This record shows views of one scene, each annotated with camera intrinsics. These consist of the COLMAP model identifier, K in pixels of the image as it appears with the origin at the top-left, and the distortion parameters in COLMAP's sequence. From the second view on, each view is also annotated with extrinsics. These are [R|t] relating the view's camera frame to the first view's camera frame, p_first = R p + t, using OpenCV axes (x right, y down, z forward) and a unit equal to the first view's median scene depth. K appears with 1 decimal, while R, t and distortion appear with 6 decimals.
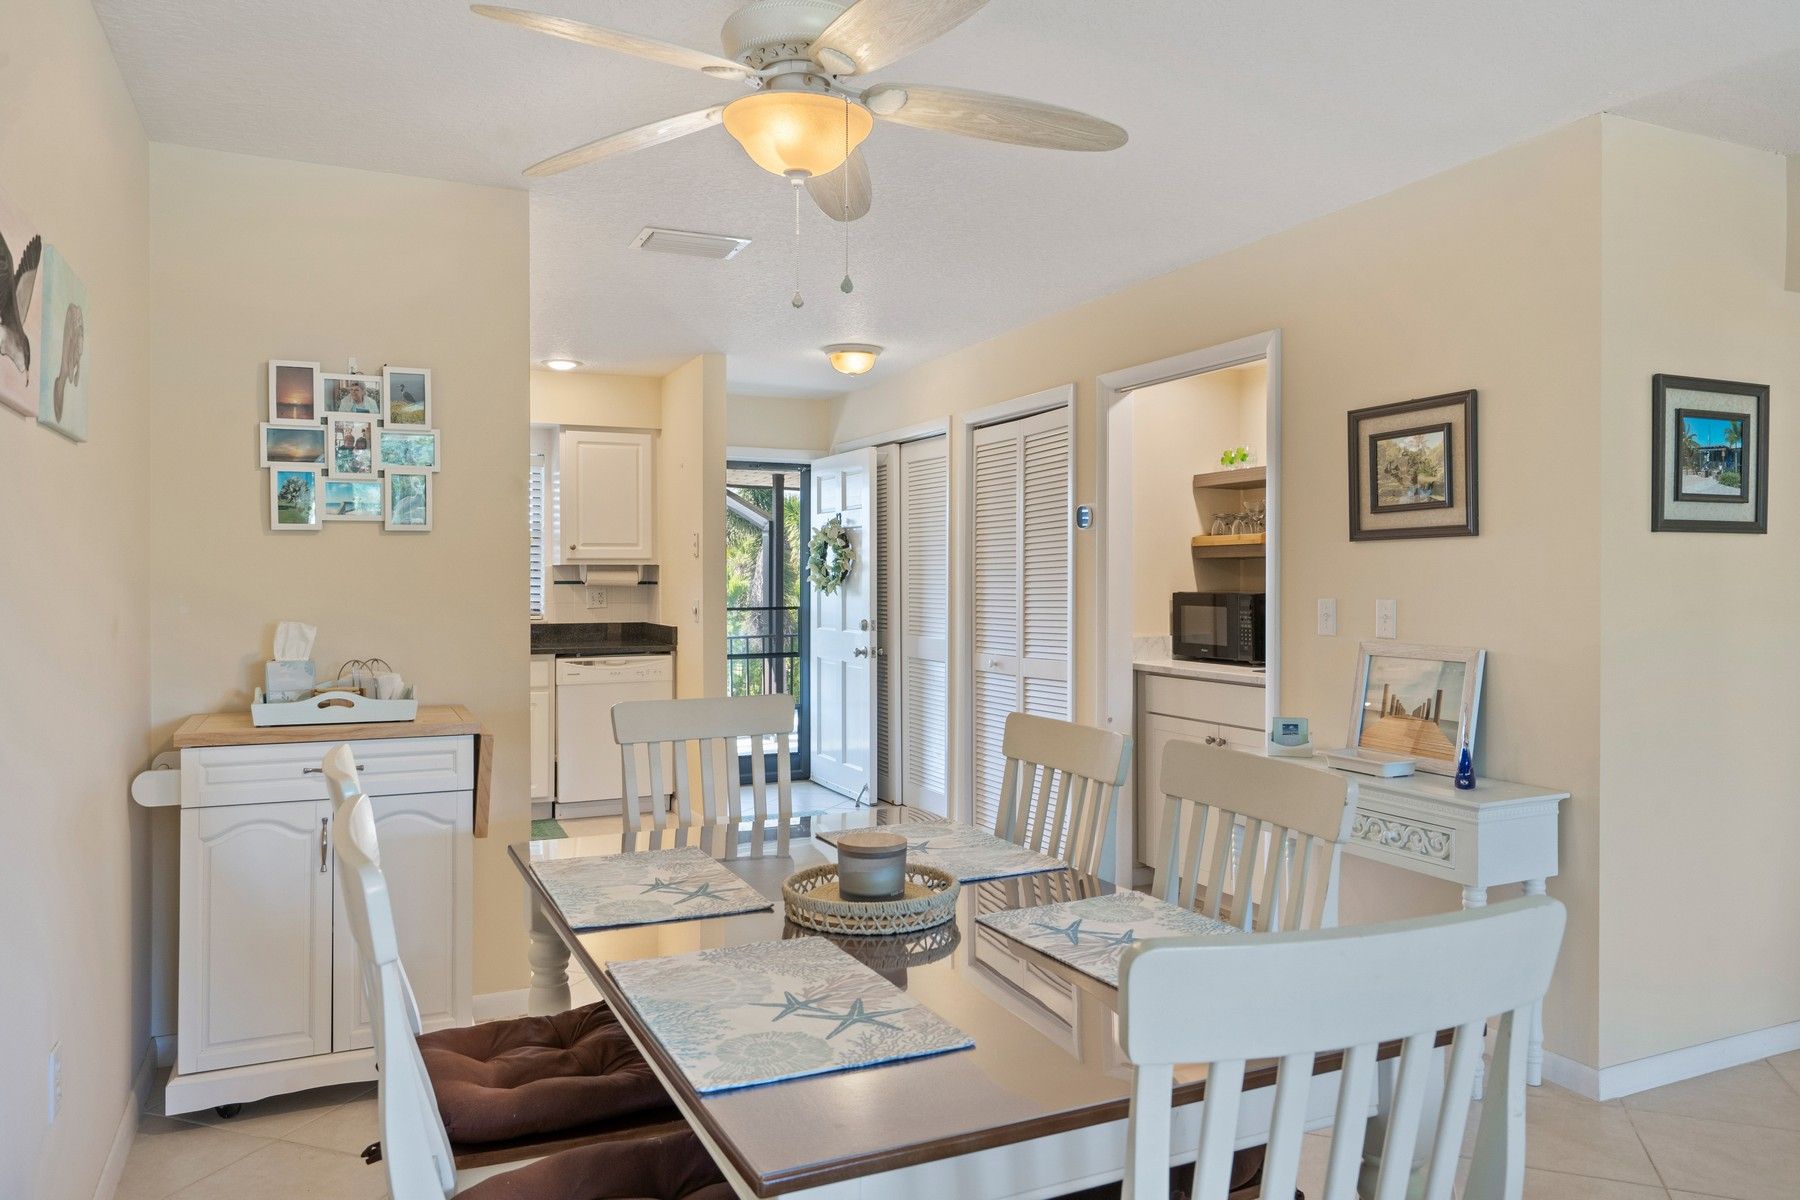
lens RADIAL K [[1227.3, 0, 900.0], [0, 1227.3, 600.0], [0, 0, 1]] dist [-0.003065, -0.000067]
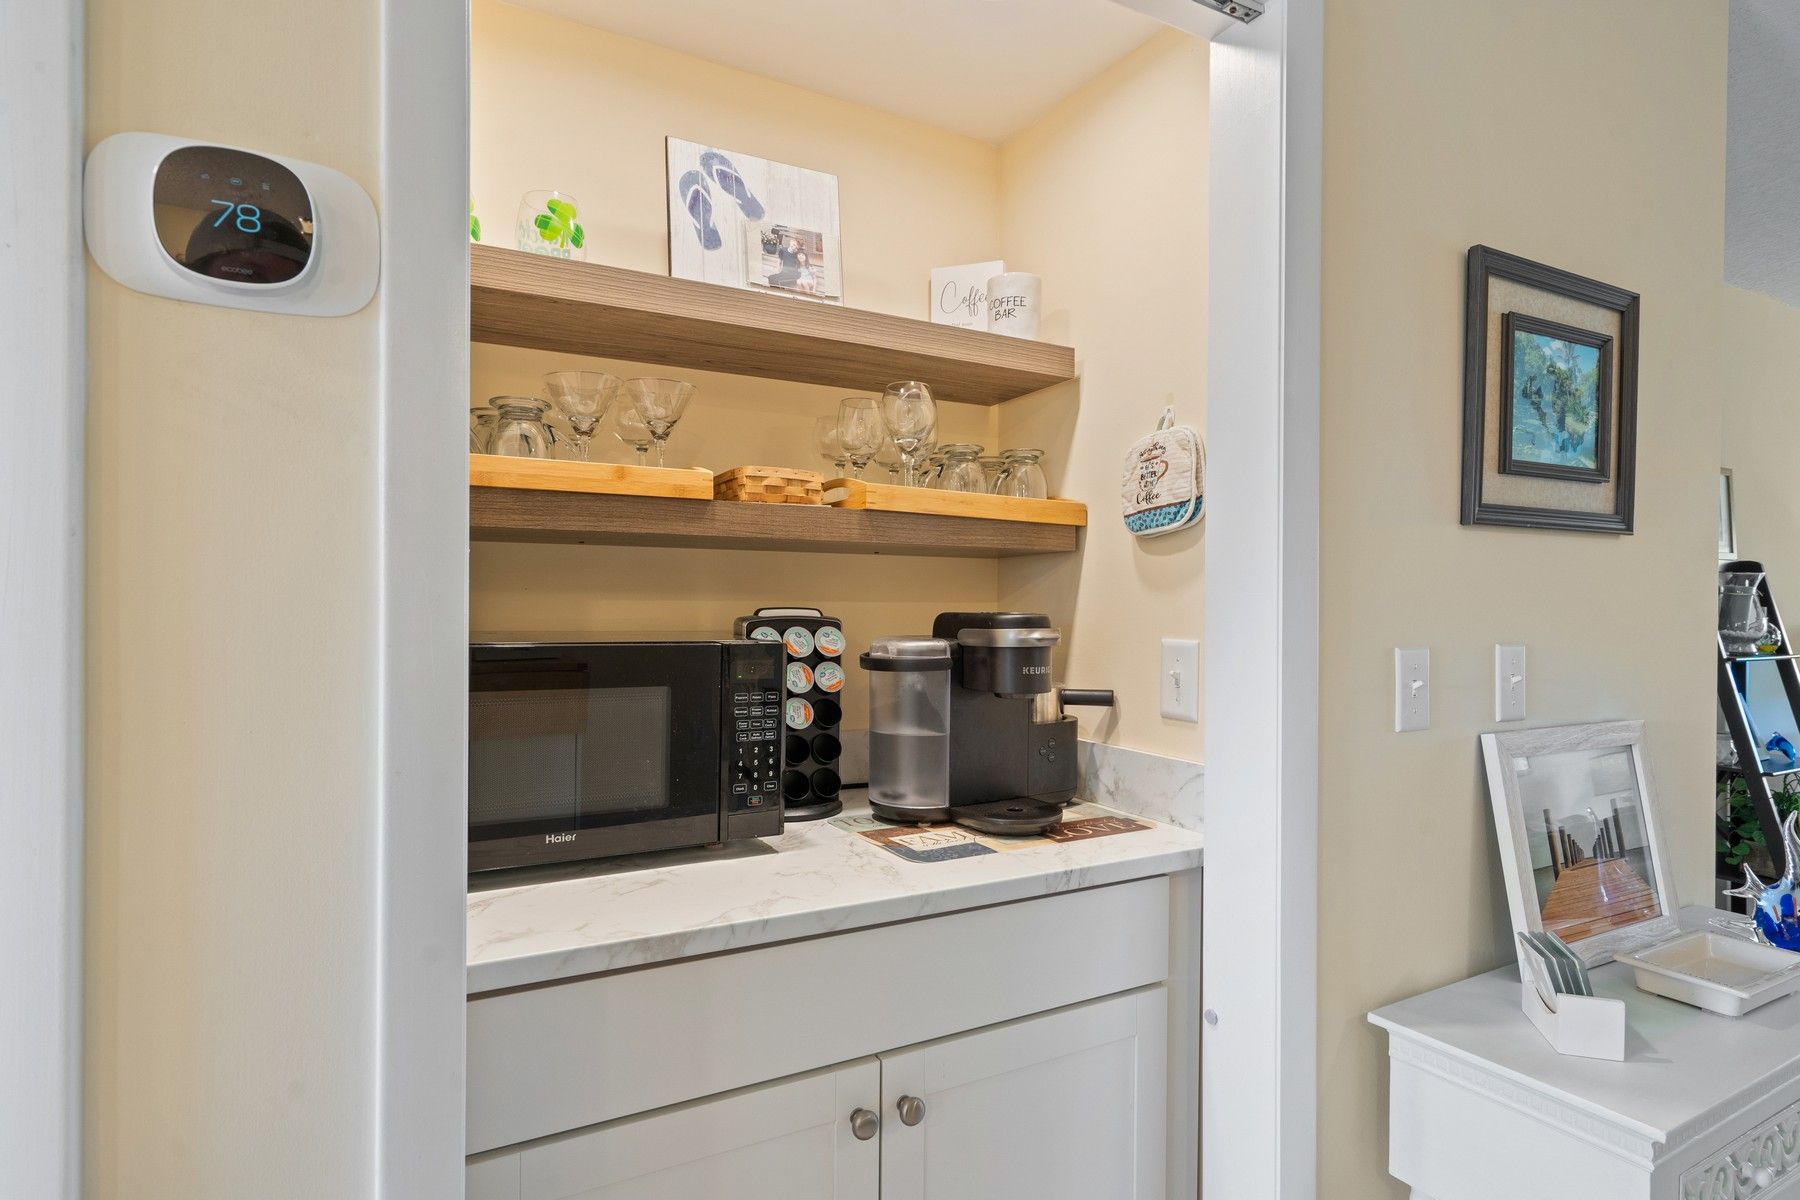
lens RADIAL K [[961.6, 0, 897.5], [0, 961.6, 595.7], [0, 0, 1]] dist [0.001061, 0.001000]
pose [[-0.065050, 0.004421, 0.997872, 0.007746], [0.006291, 0.999972, -0.004021, -0.012632], [-0.997862, 0.006016, -0.065076, 0.781199]]
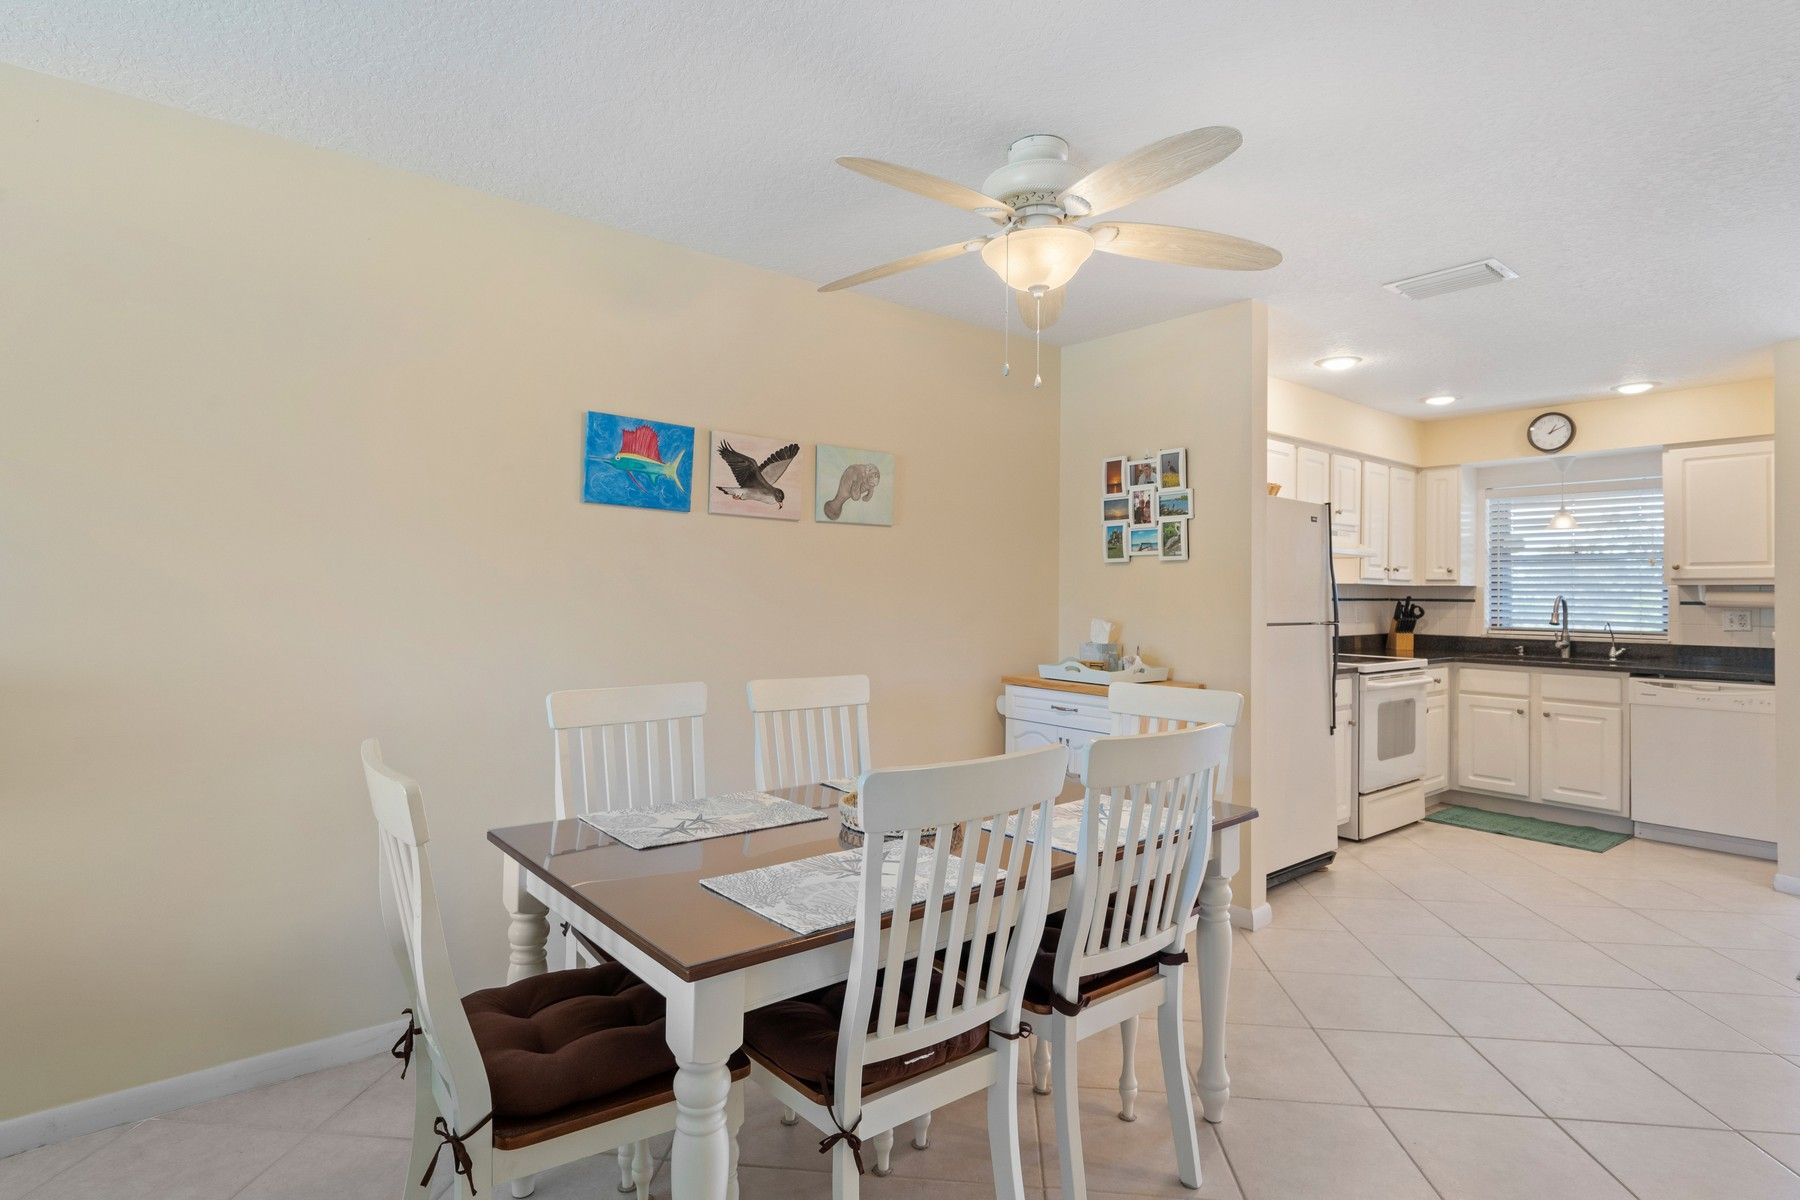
lens RADIAL K [[915.8, 0, 886.6], [0, 915.8, 581.6], [0, 0, 1]] dist [-0.000068, -0.000146]
pose [[0.242711, -0.009115, -0.970056, 0.332023], [-0.027385, 0.999493, -0.016243, -0.002393], [0.969712, 0.030508, 0.242339, 0.235848]]
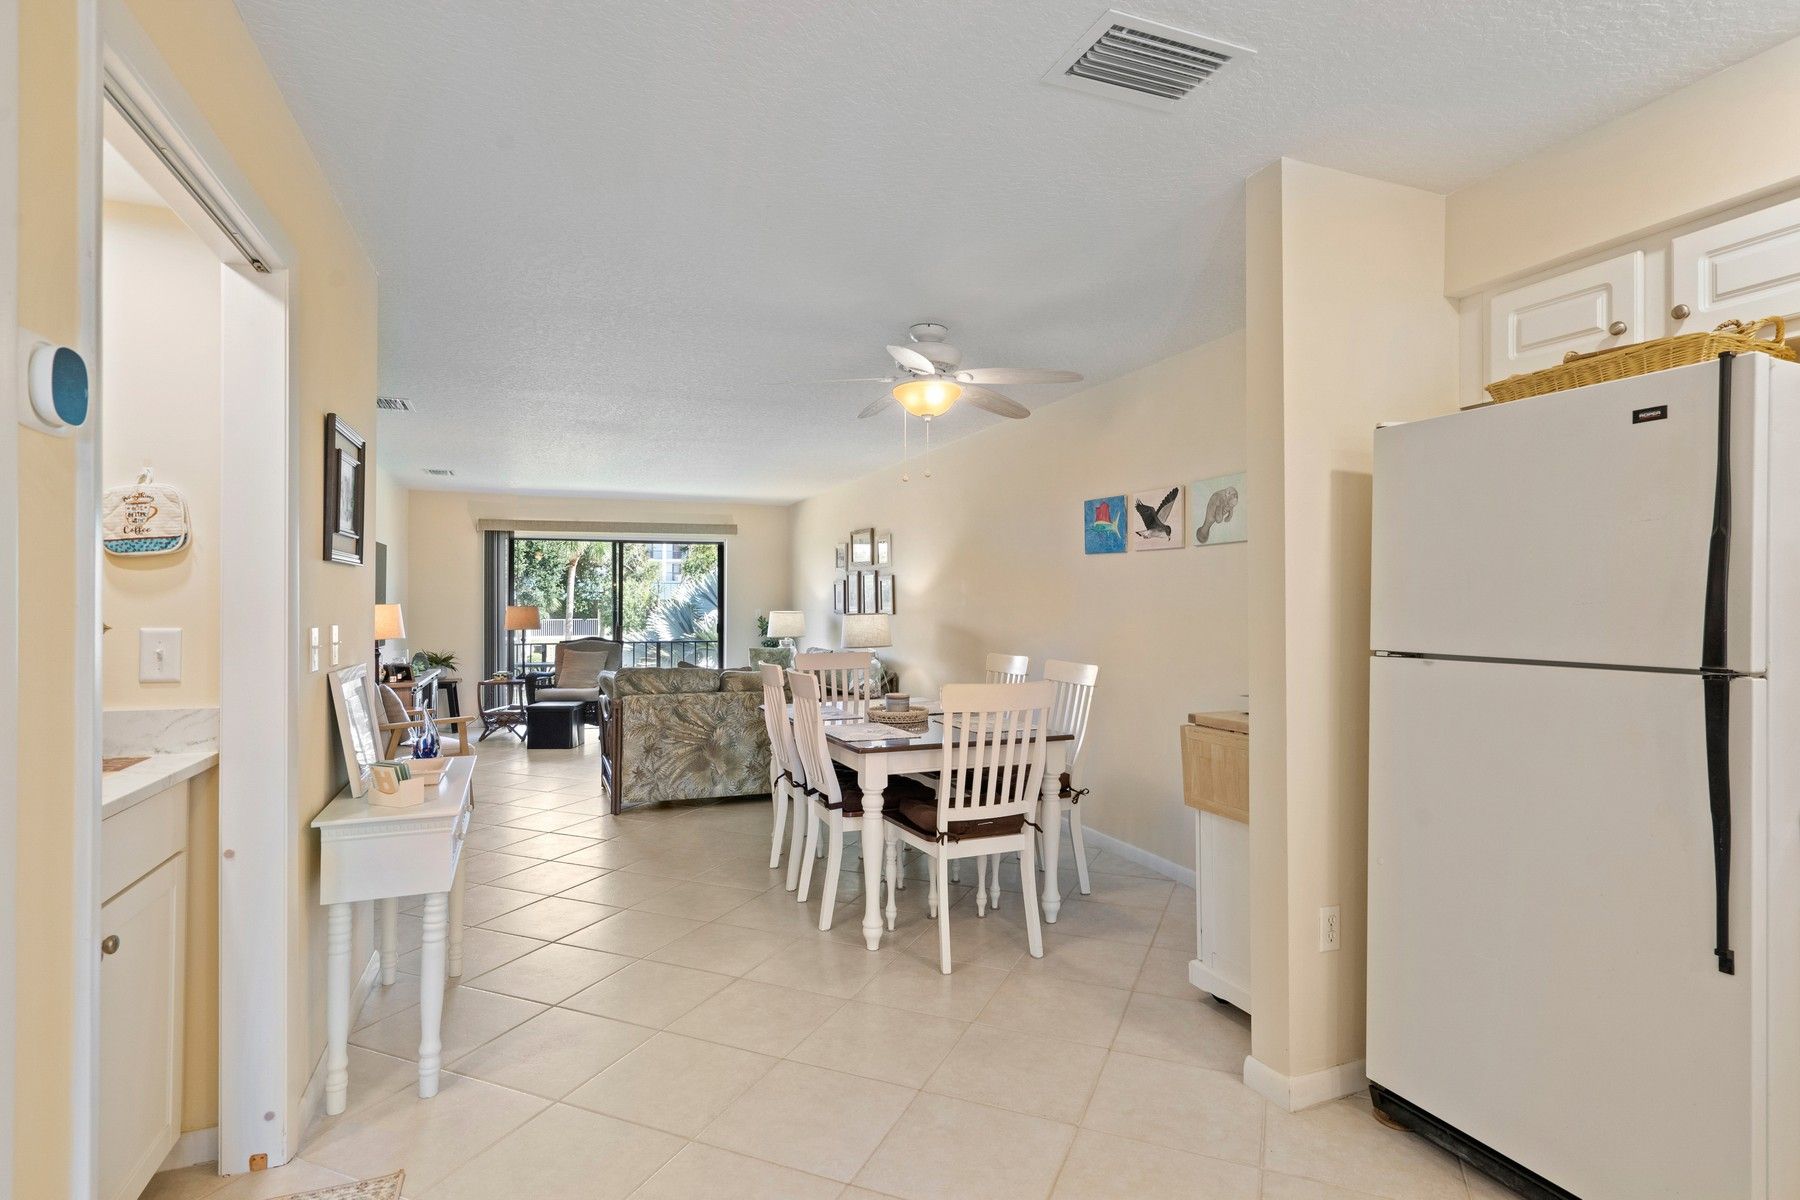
lens RADIAL K [[903.6, 0, 904.2], [0, 903.6, 602.6], [0, 0, 1]] dist [0.000417, 0.000670]
pose [[-0.998540, 0.001111, 0.054006, -0.050333], [0.001927, 0.999885, 0.015047, -0.016266], [-0.053984, 0.015129, -0.998427, 1.019644]]
